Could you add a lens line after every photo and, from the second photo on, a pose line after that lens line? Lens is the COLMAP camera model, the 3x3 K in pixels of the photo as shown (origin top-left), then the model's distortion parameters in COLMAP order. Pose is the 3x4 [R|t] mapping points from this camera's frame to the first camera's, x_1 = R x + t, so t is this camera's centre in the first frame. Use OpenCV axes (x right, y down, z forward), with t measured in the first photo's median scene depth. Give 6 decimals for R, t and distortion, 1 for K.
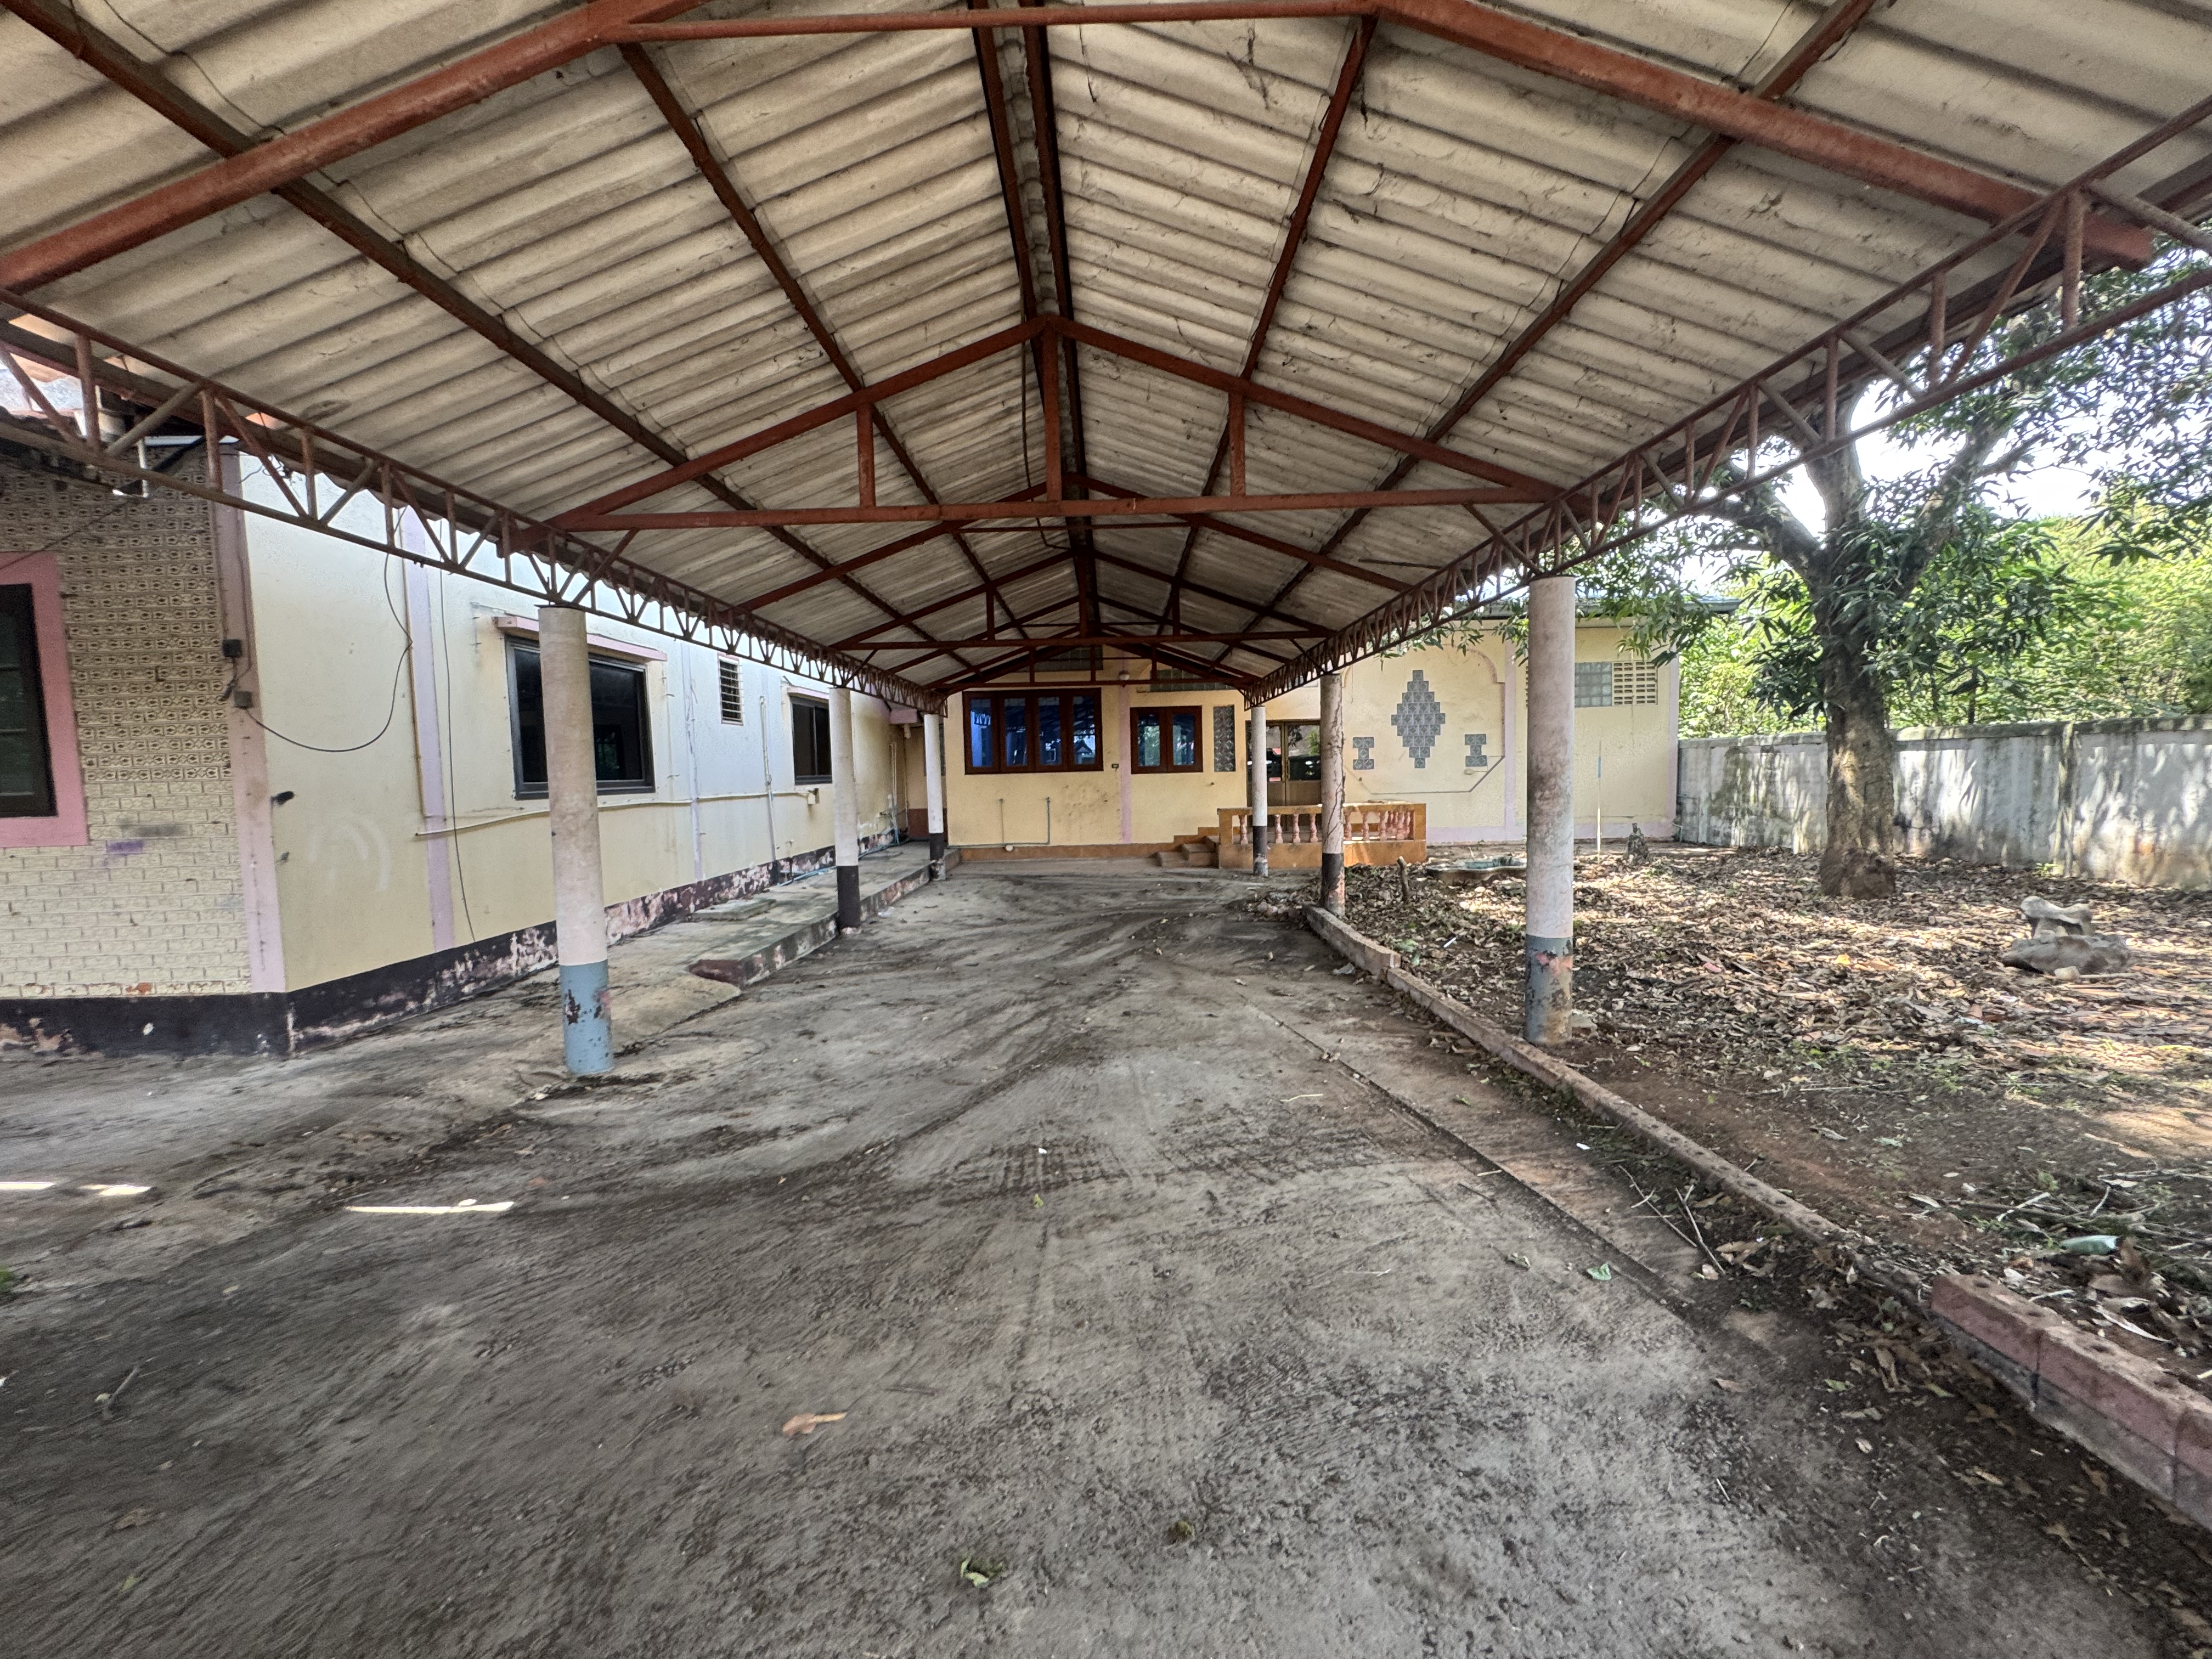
lens RADIAL K [[893.0, 0, 1105.9], [0, 893.0, 829.5], [0, 0, 1]] dist [-0.001329, -0.000122]
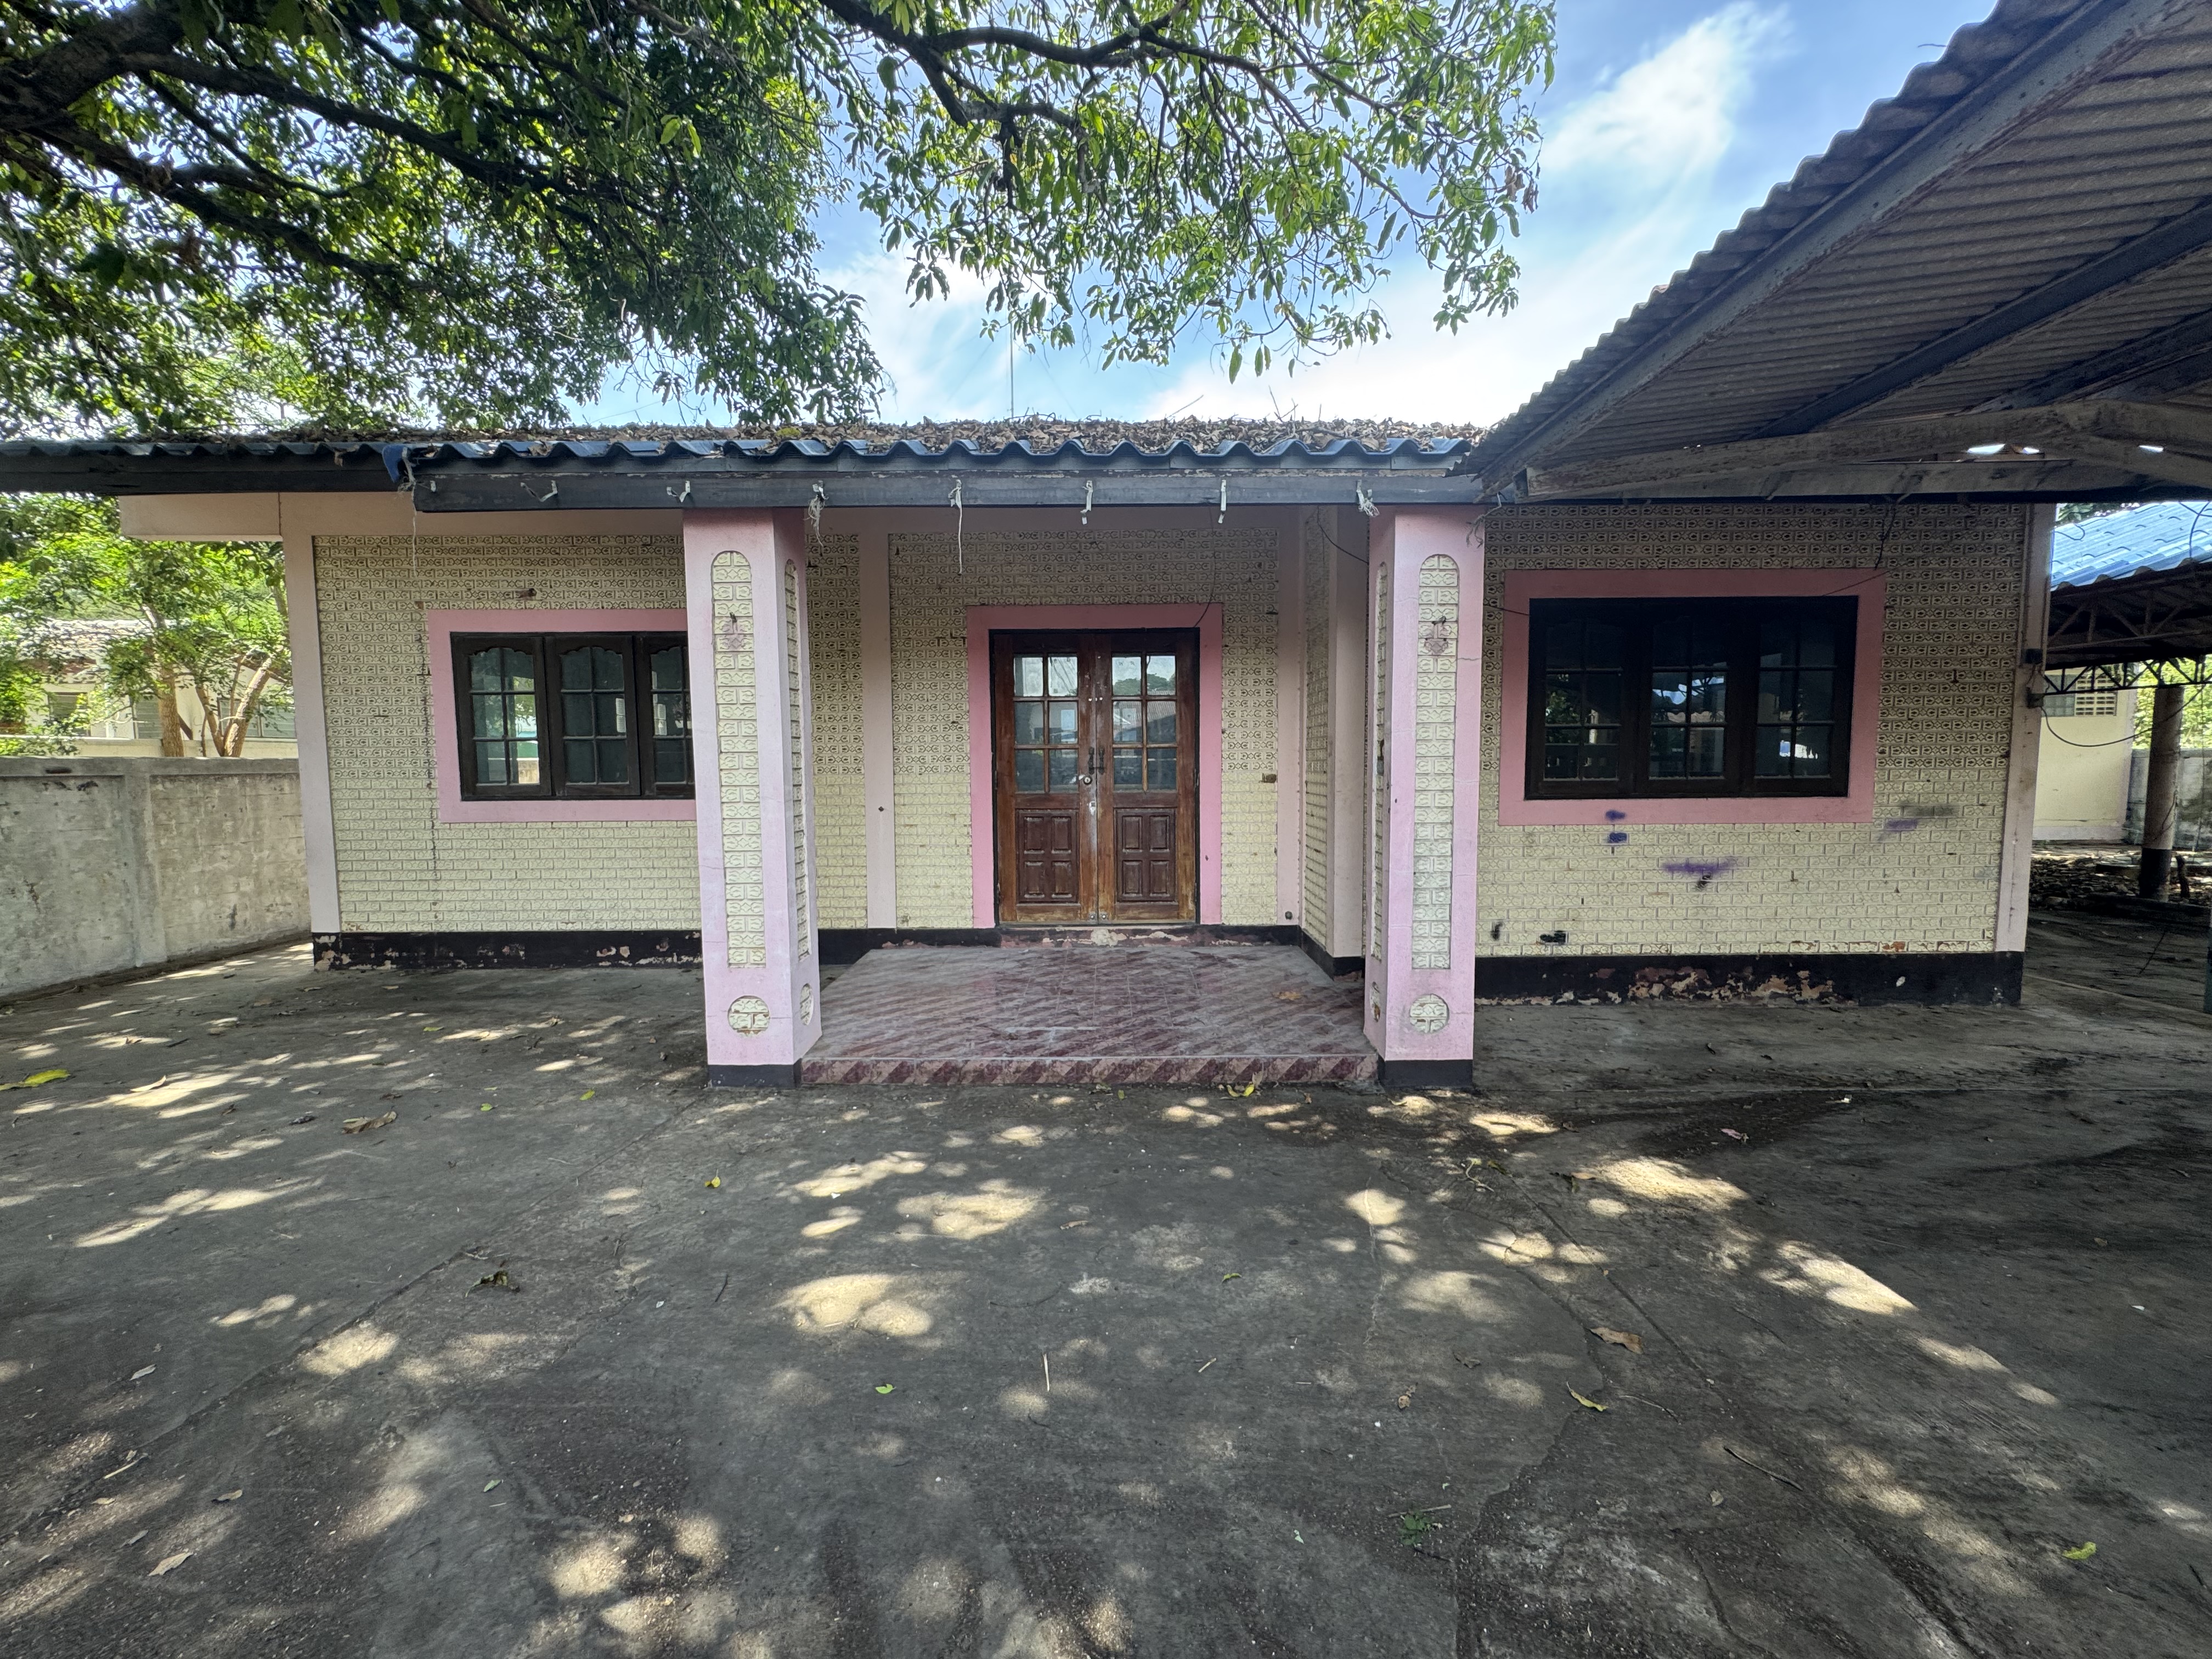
lens RADIAL K [[893.0, 0, 1104.8], [0, 893.0, 830.8], [0, 0, 1]] dist [-0.001329, -0.000122]
pose [[0.999573, 0.018050, 0.022957, -2.144582], [-0.018246, 0.999799, 0.008320, 0.036855], [-0.022802, -0.008735, 0.999702, -0.137463]]
